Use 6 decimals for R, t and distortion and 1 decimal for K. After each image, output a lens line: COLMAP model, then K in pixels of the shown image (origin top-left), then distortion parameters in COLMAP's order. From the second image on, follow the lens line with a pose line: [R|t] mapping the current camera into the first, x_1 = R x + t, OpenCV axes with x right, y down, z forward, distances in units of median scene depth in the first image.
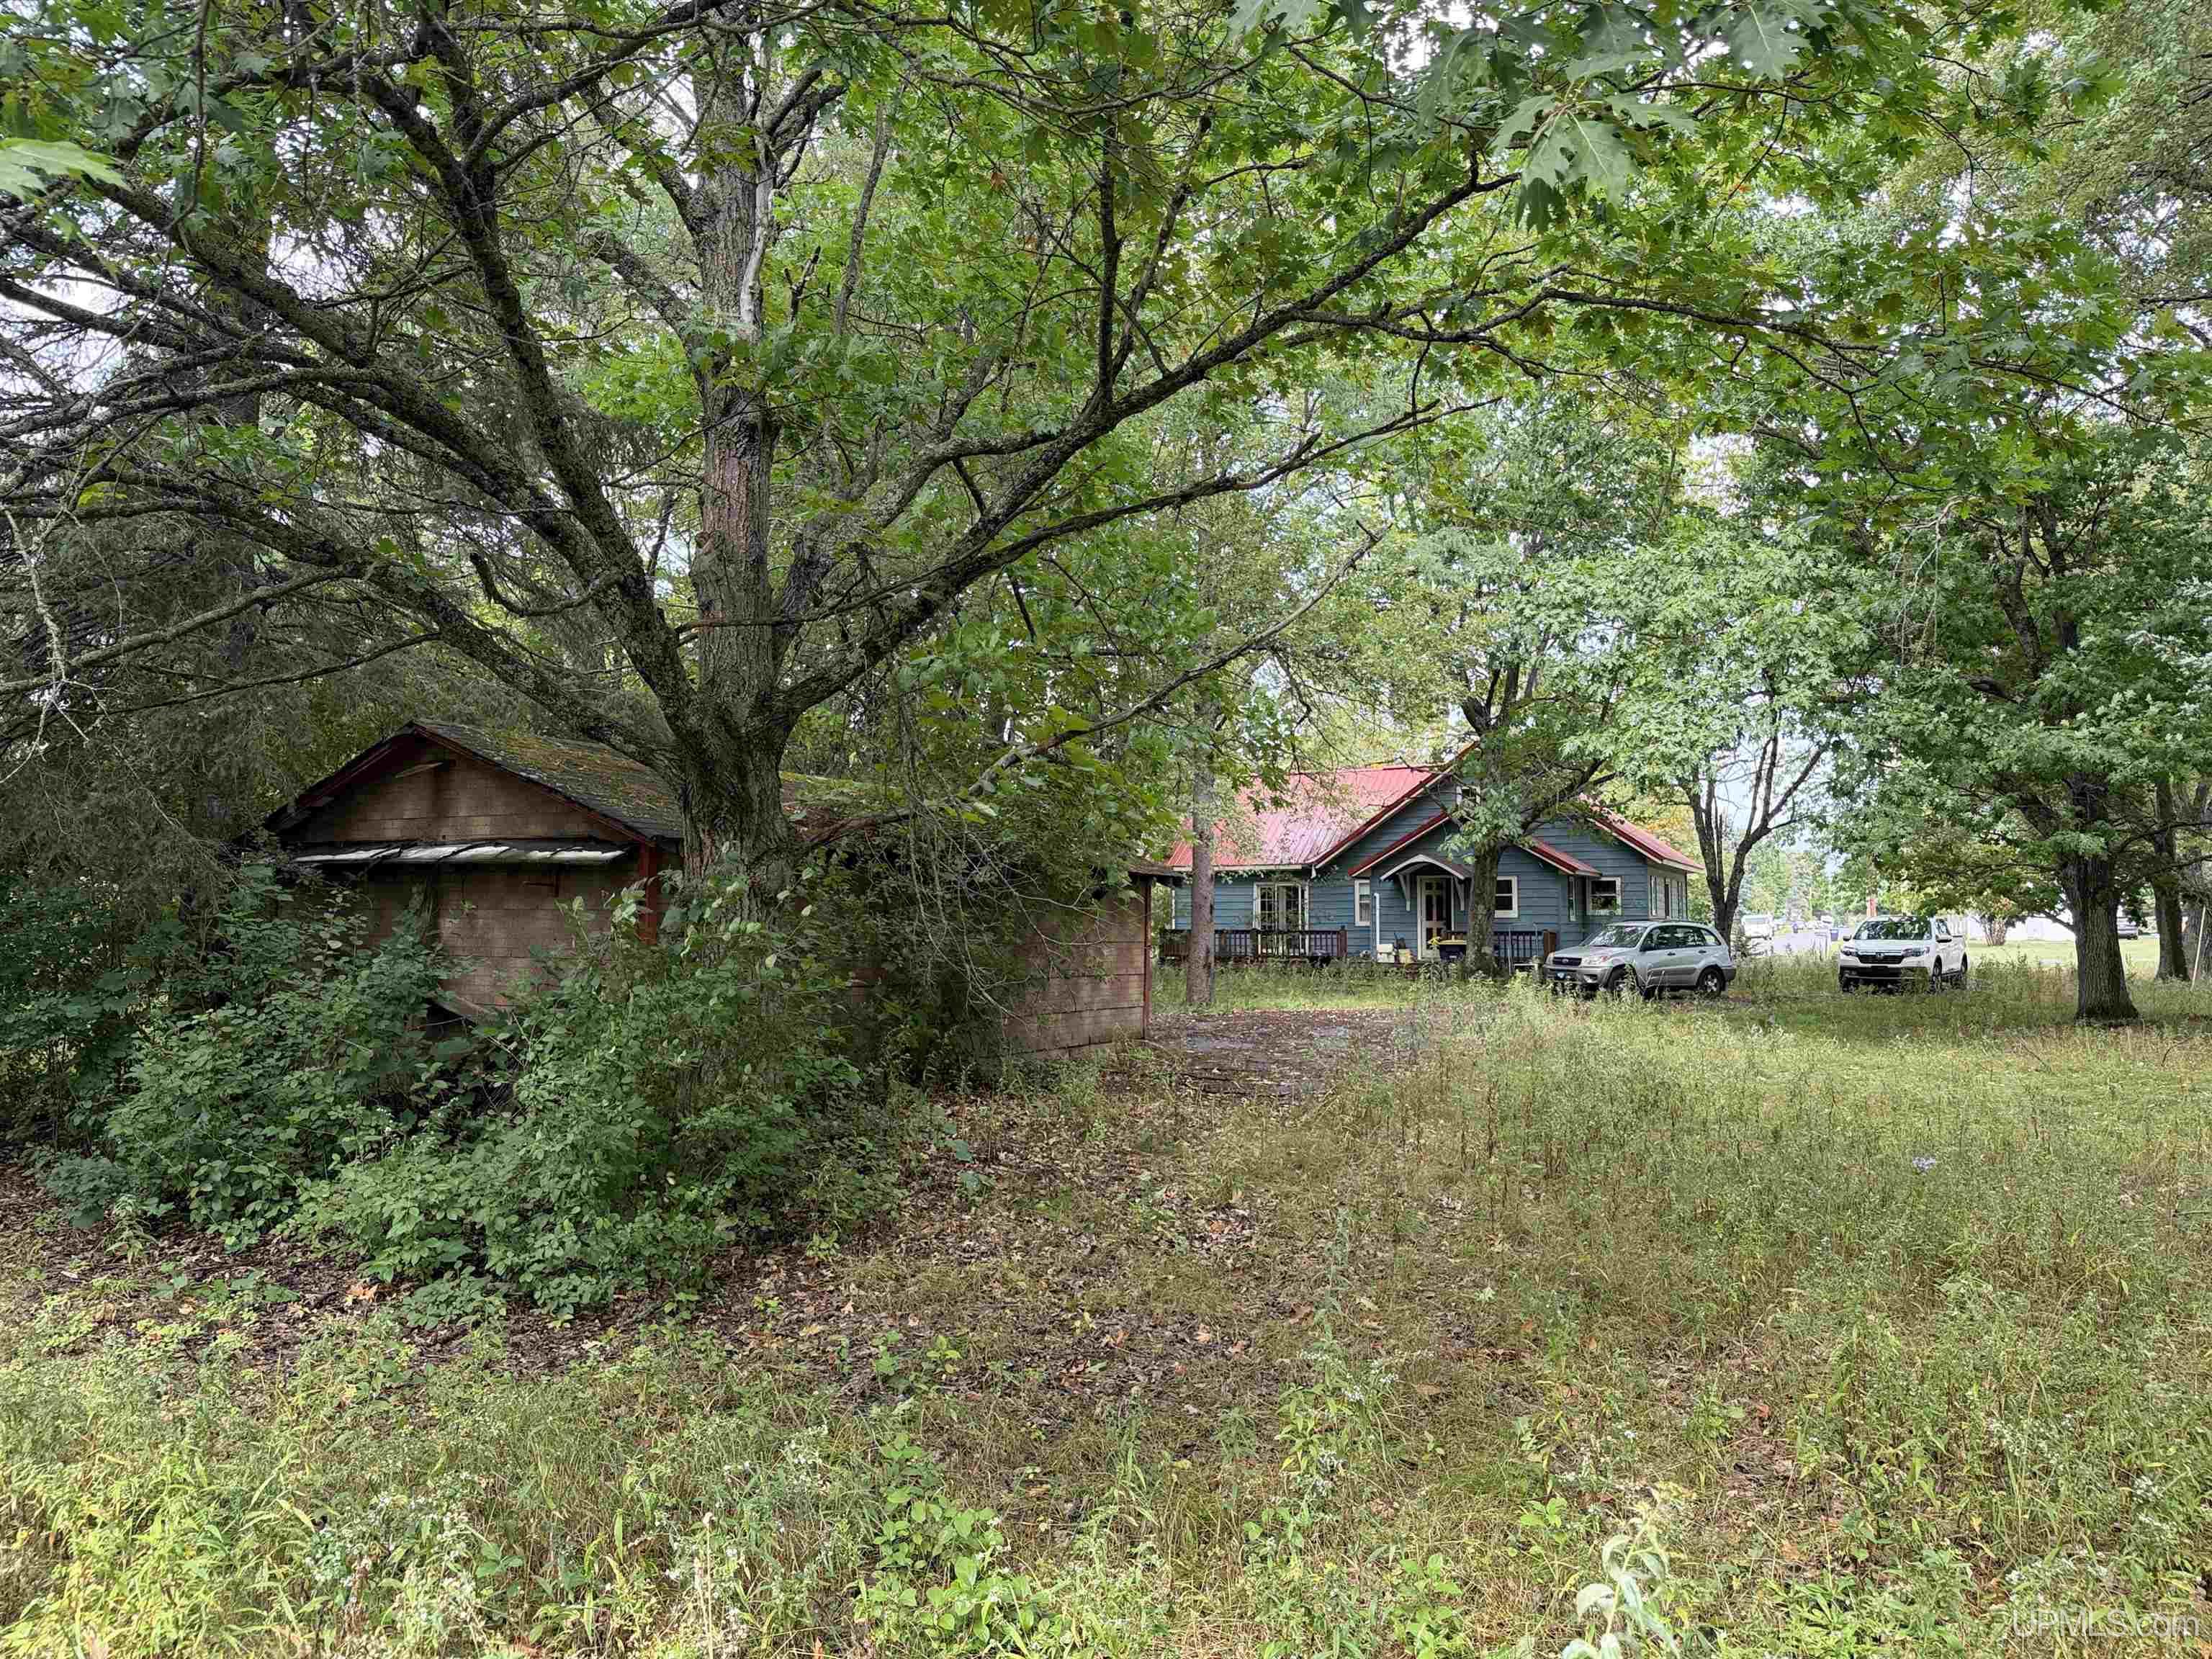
lens RADIAL K [[1560.9, 0, 1098.9], [0, 1560.9, 828.8], [0, 0, 1]] dist [0.050362, -0.007184]
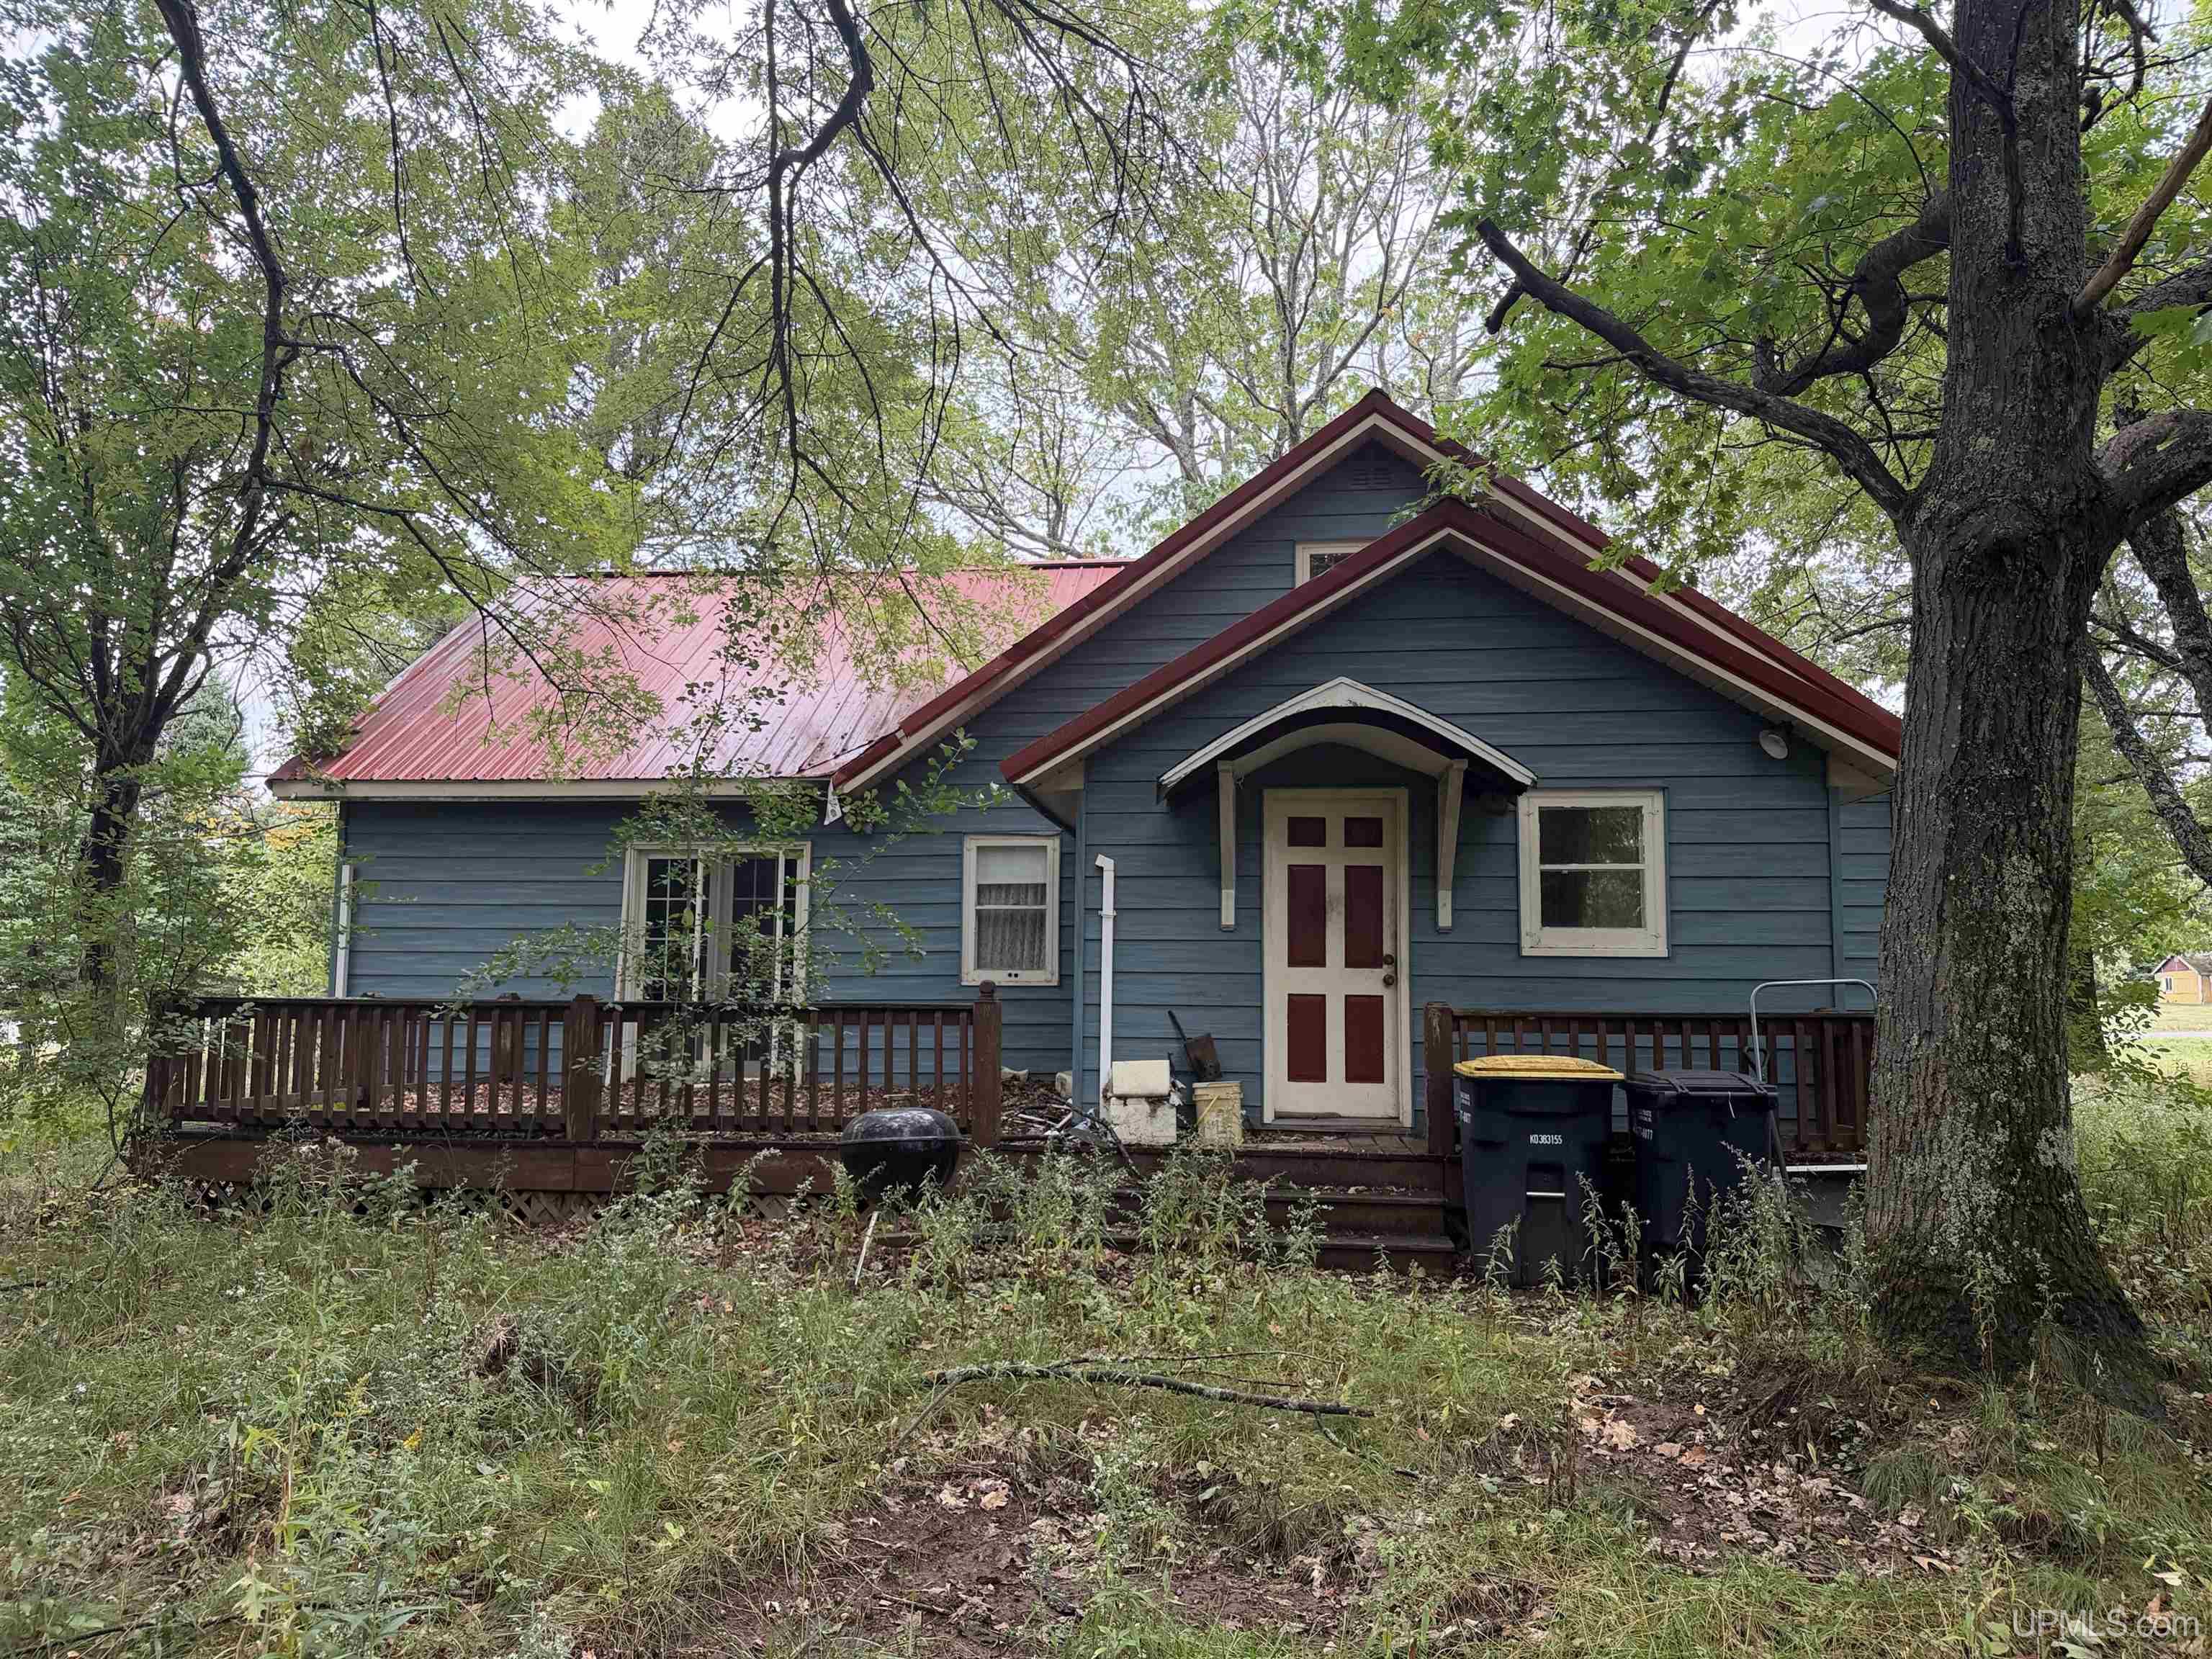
lens RADIAL K [[1560.9, 0, 1107.1], [0, 1560.9, 827.8], [0, 0, 1]] dist [0.050362, -0.007184]
pose [[0.937536, 0.043826, 0.345116, 0.093936], [-0.028704, 0.998396, -0.048808, 0.050238], [-0.346702, 0.035853, 0.937290, 0.787317]]
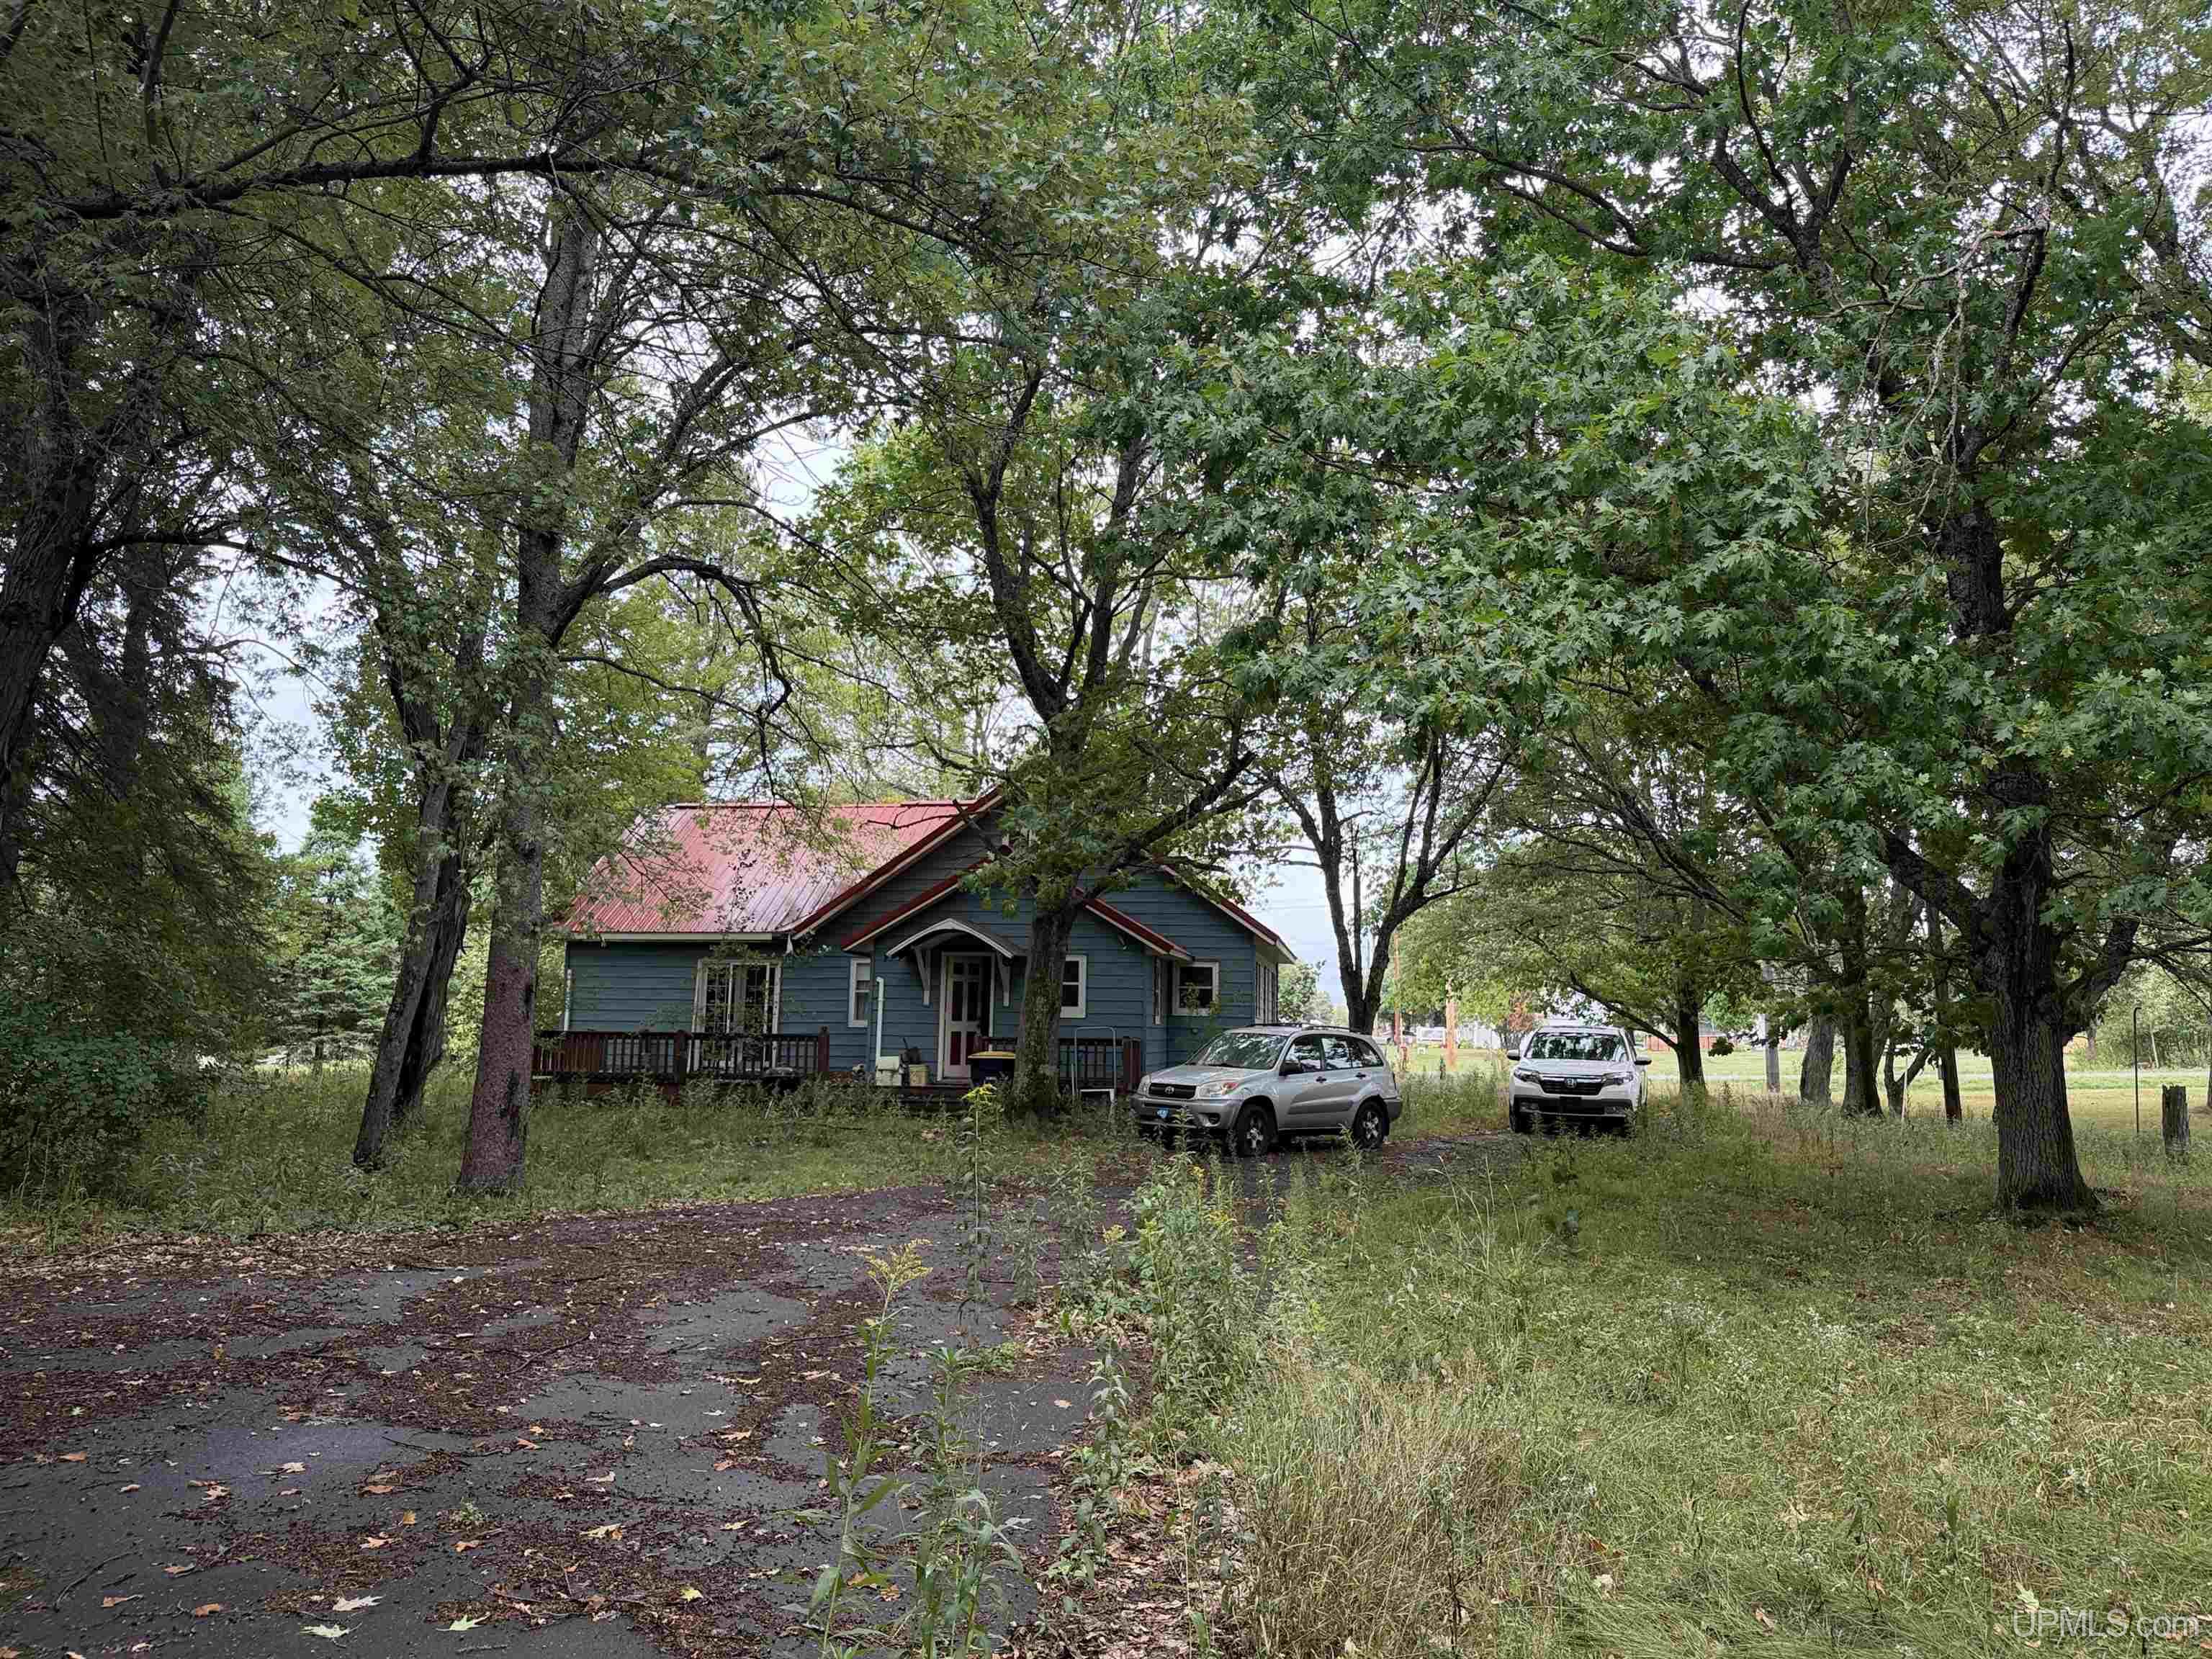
lens RADIAL K [[1611.1, 0, 1107.8], [0, 1611.1, 820.4], [0, 0, 1]] dist [0.084165, 0.000170]
pose [[0.954432, 0.055590, 0.293205, 0.069151], [-0.036365, 0.996840, -0.070619, 0.020508], [-0.296204, 0.056739, 0.953438, 0.334842]]
